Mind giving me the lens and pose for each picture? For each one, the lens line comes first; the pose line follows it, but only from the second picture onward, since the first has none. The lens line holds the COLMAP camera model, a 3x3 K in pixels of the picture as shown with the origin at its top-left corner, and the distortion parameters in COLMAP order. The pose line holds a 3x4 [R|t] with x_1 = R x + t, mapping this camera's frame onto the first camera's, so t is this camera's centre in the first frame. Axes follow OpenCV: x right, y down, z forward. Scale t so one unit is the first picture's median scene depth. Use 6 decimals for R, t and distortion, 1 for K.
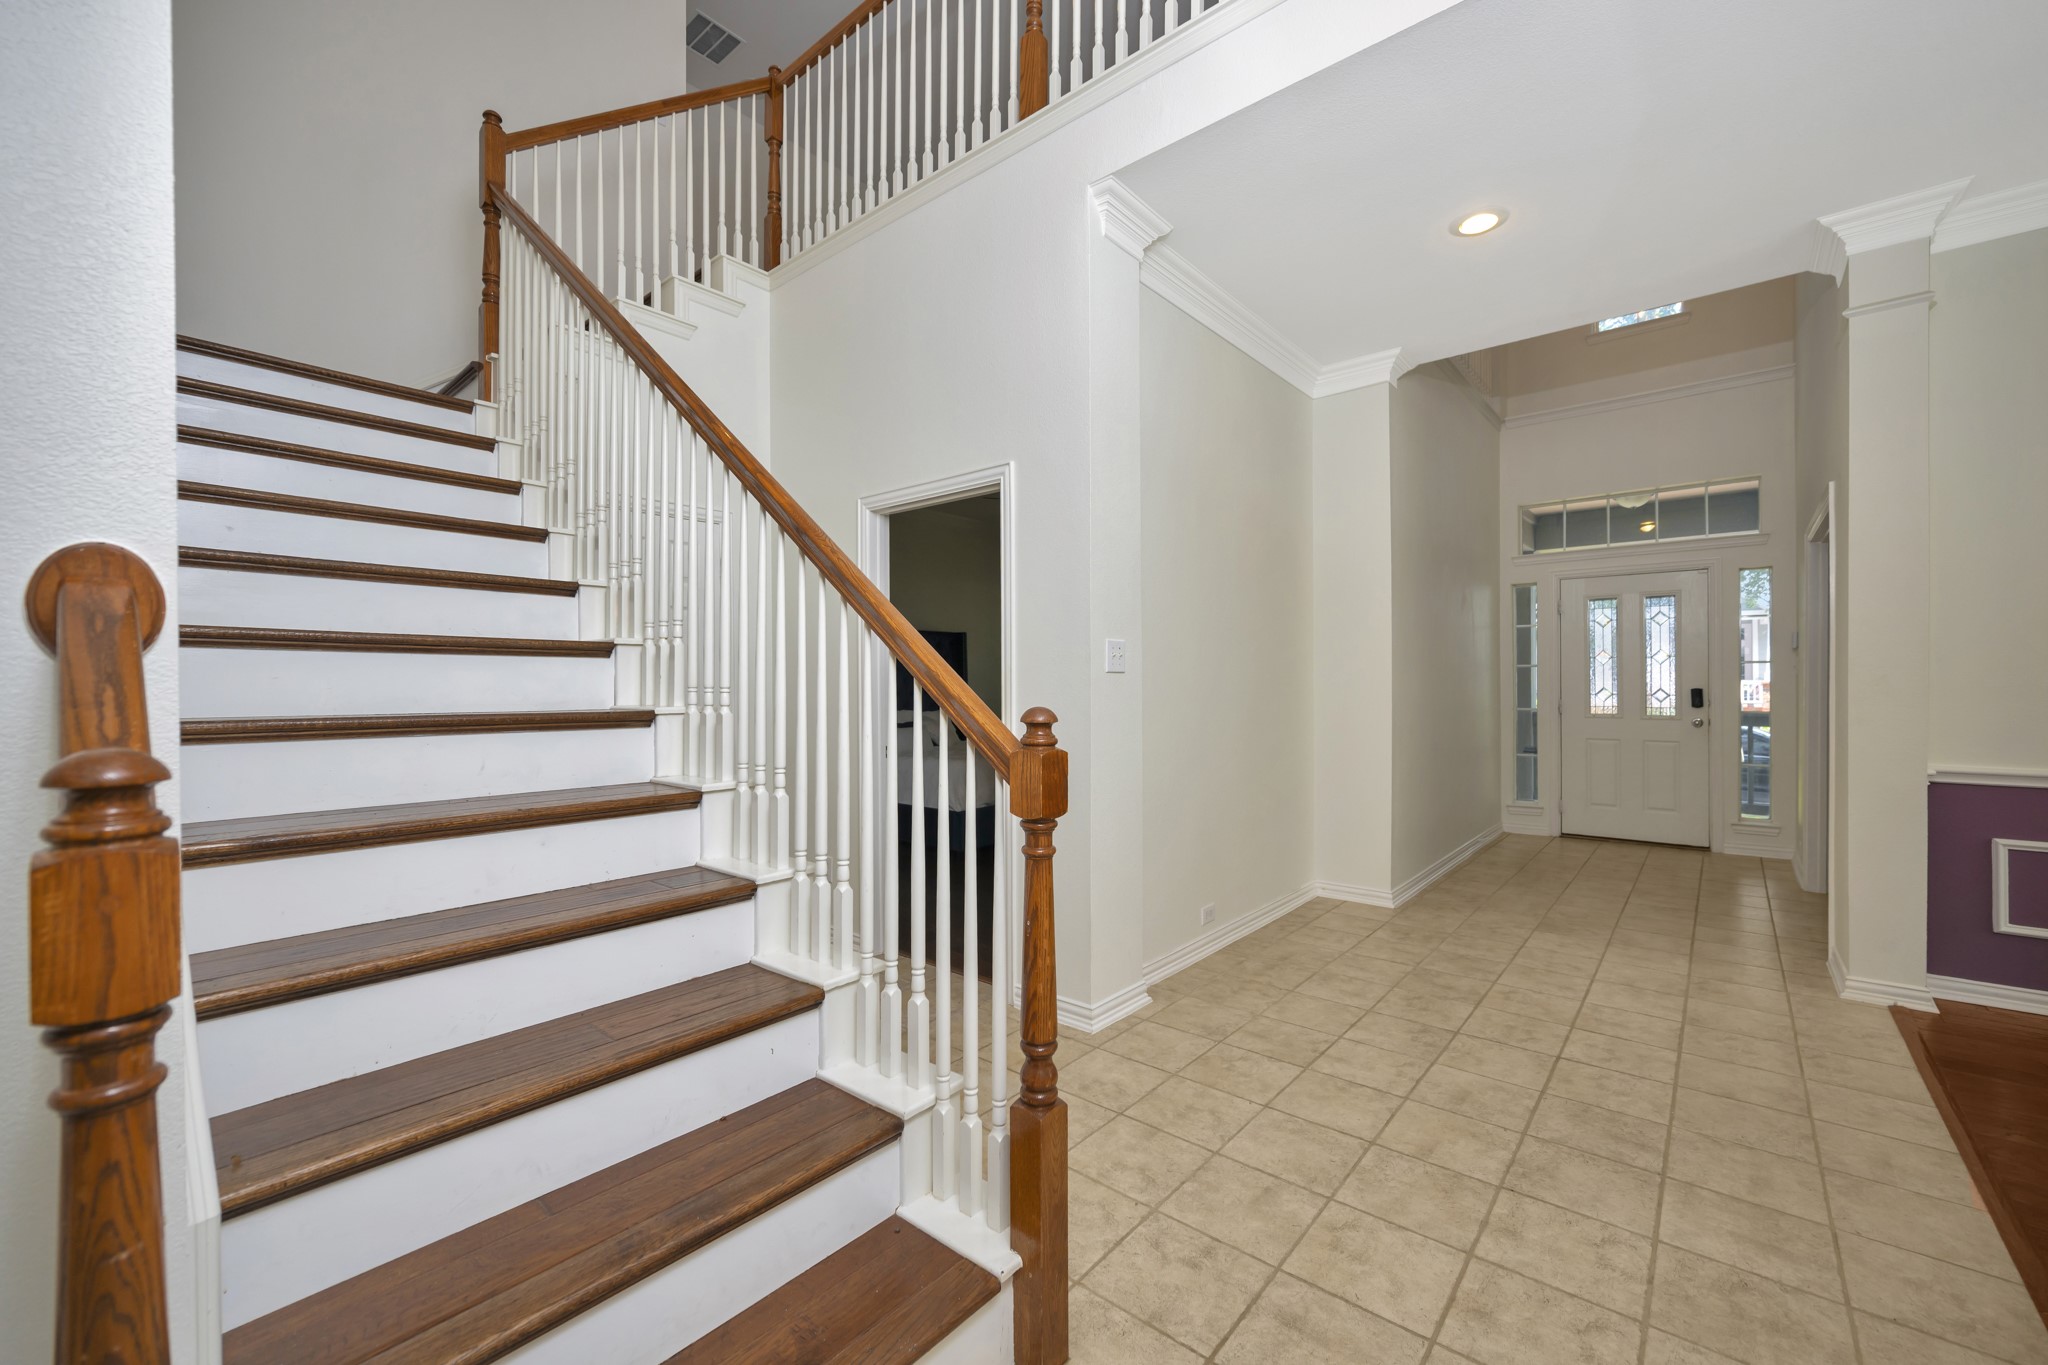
lens RADIAL K [[817.5, 0, 1042.4], [0, 817.5, 677.8], [0, 0, 1]] dist [0.001506, -0.000517]
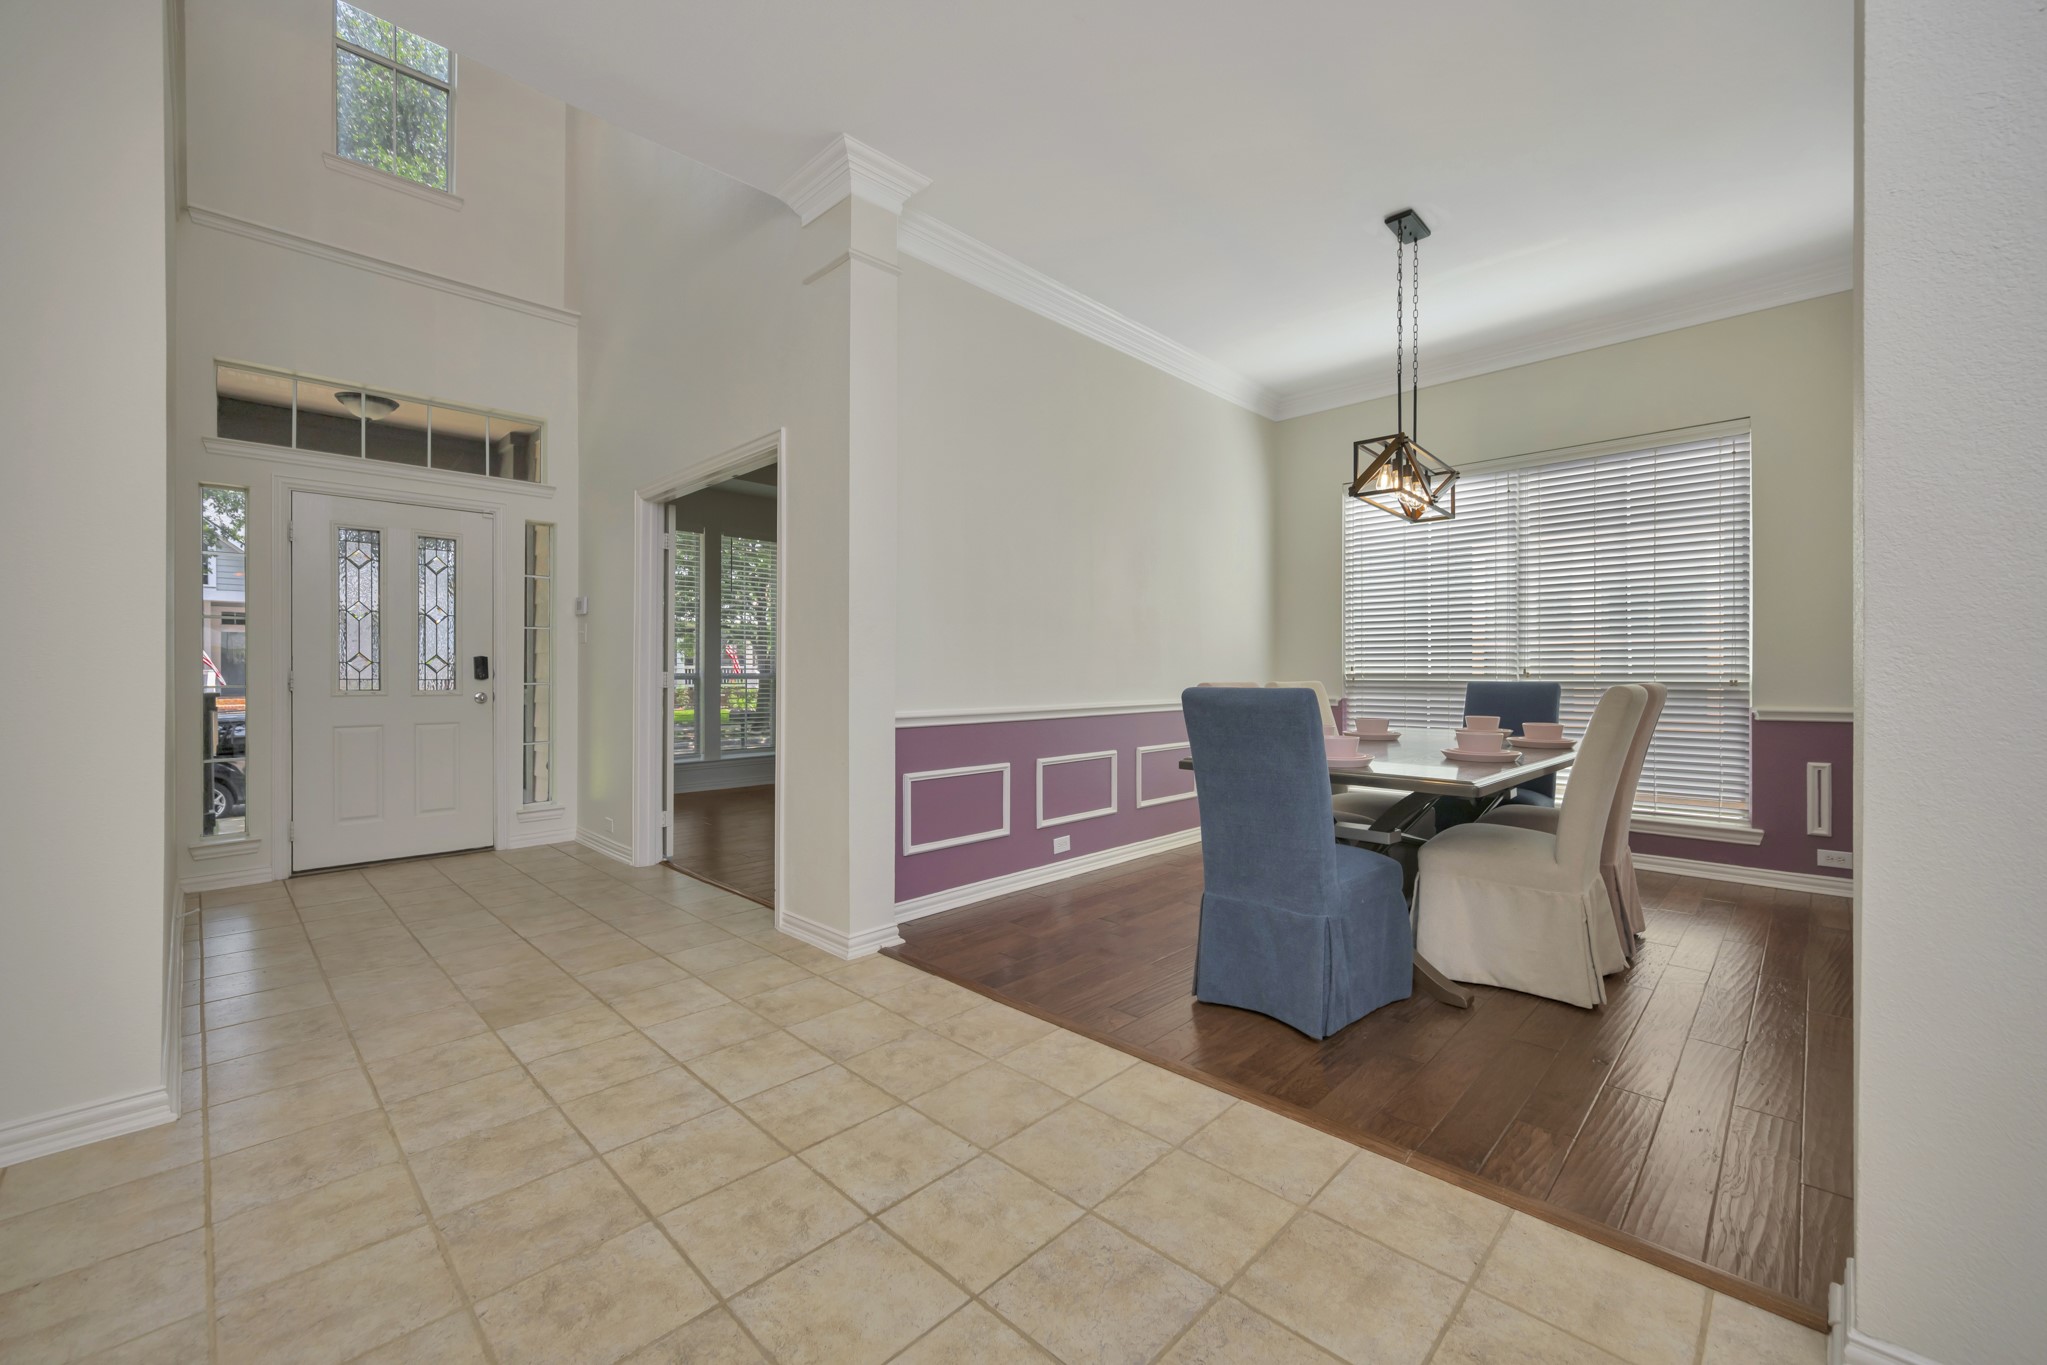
lens RADIAL K [[817.1, 0, 1029.7], [0, 817.1, 675.7], [0, 0, 1]] dist [0.001506, -0.000517]
pose [[0.074699, 0.001393, 0.997205, 0.033875], [-0.005403, 0.999985, -0.000992, 0.055515], [-0.997191, -0.005313, 0.074705, 0.700957]]
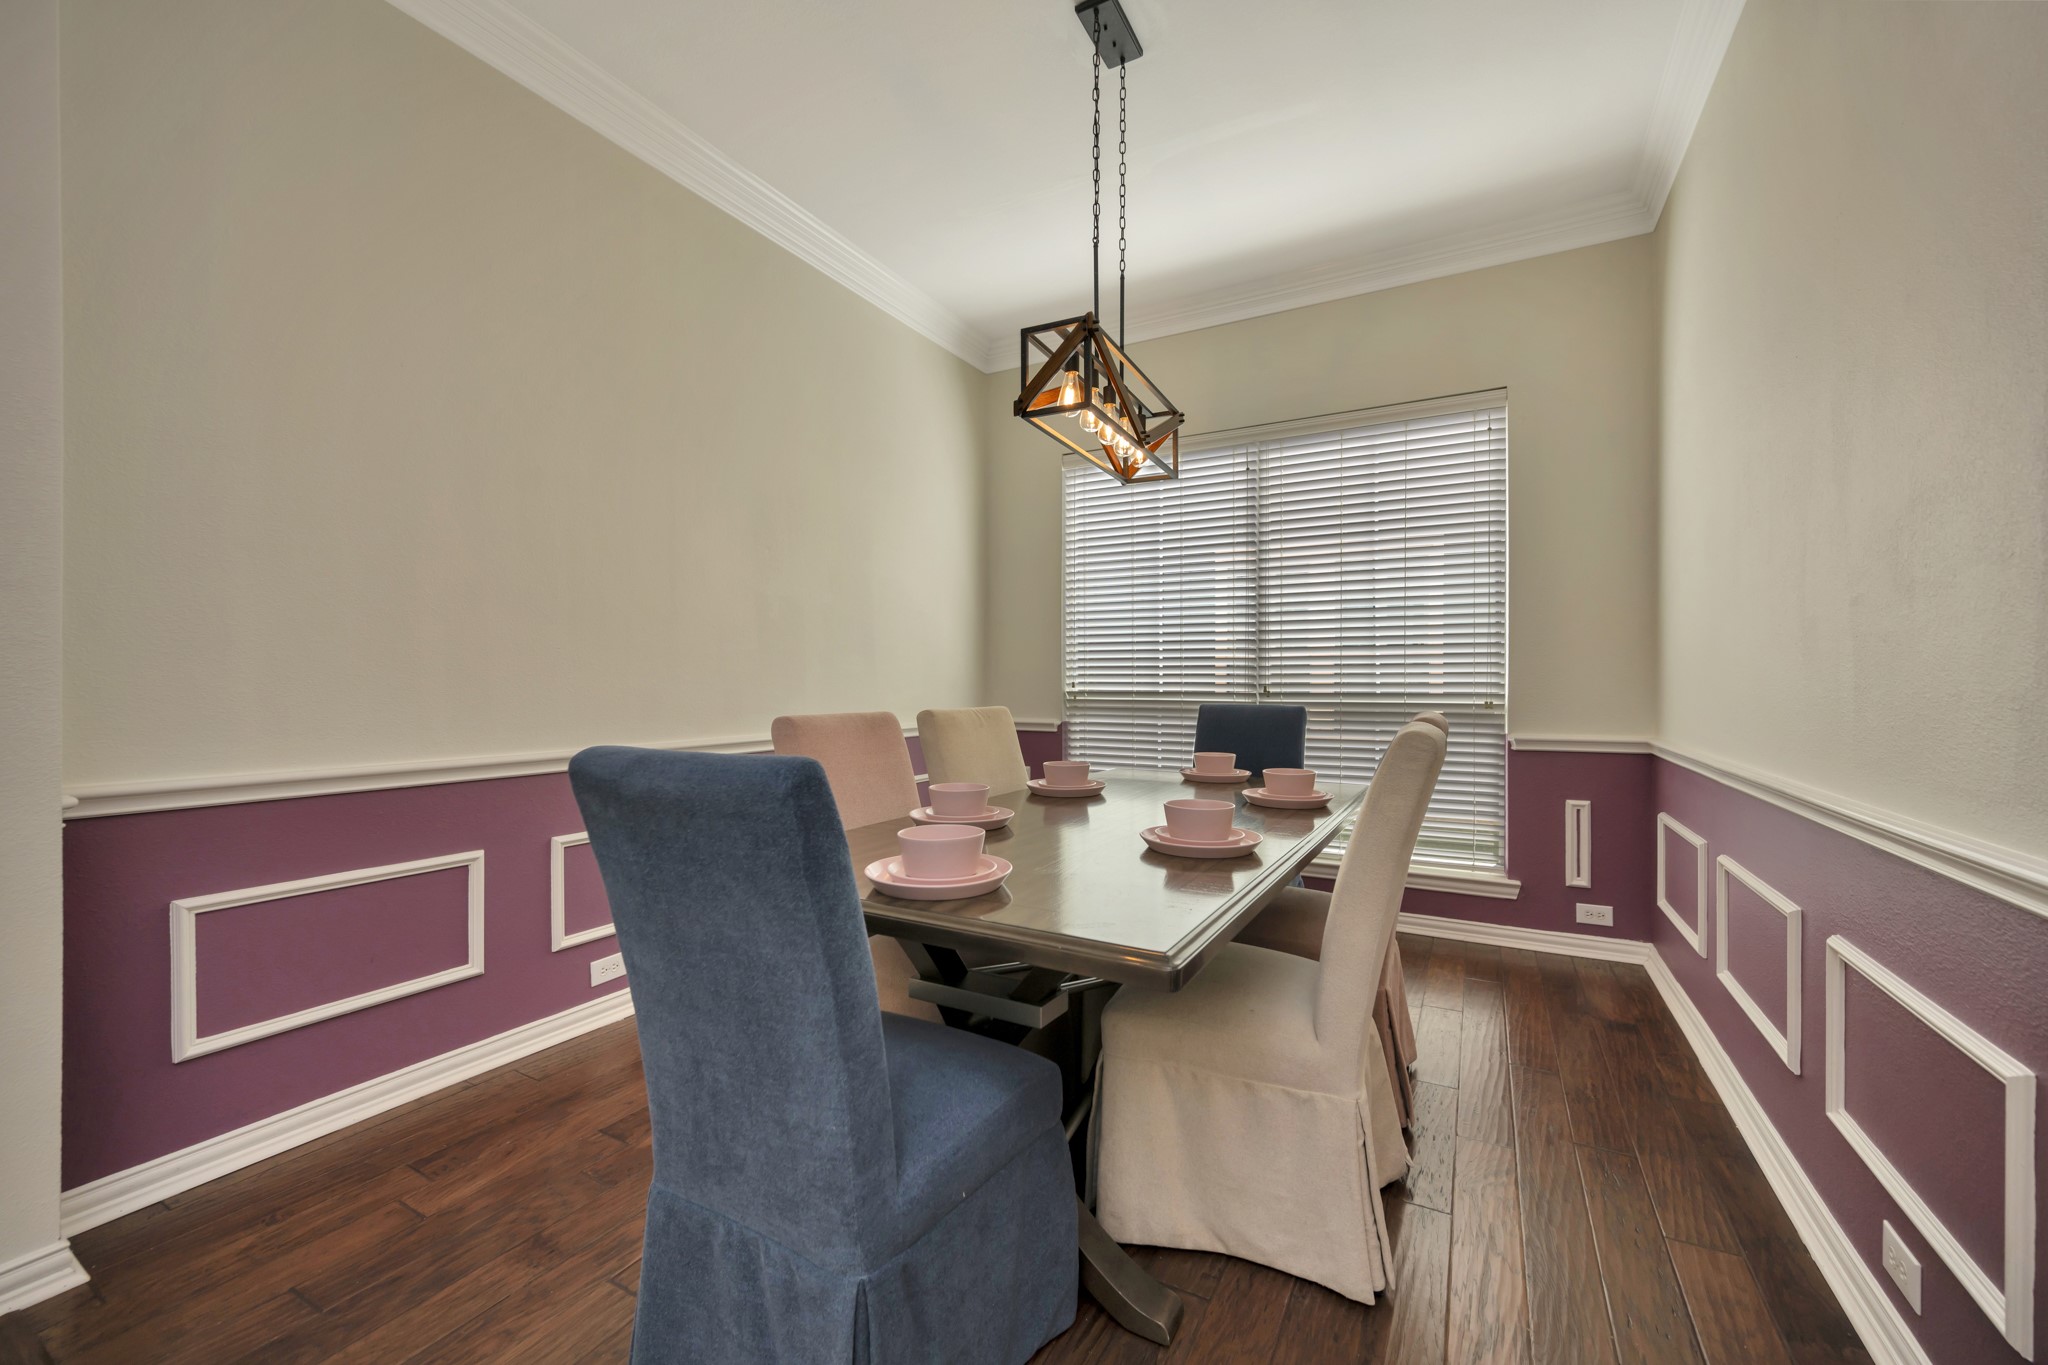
lens RADIAL K [[817.5, 0, 1015.9], [0, 817.5, 681.7], [0, 0, 1]] dist [0.001506, -0.000517]
pose [[-0.173599, 0.004810, 0.984805, 0.460059], [-0.005735, 0.999966, -0.005895, 0.038295], [-0.984800, -0.006672, -0.173566, 0.486223]]
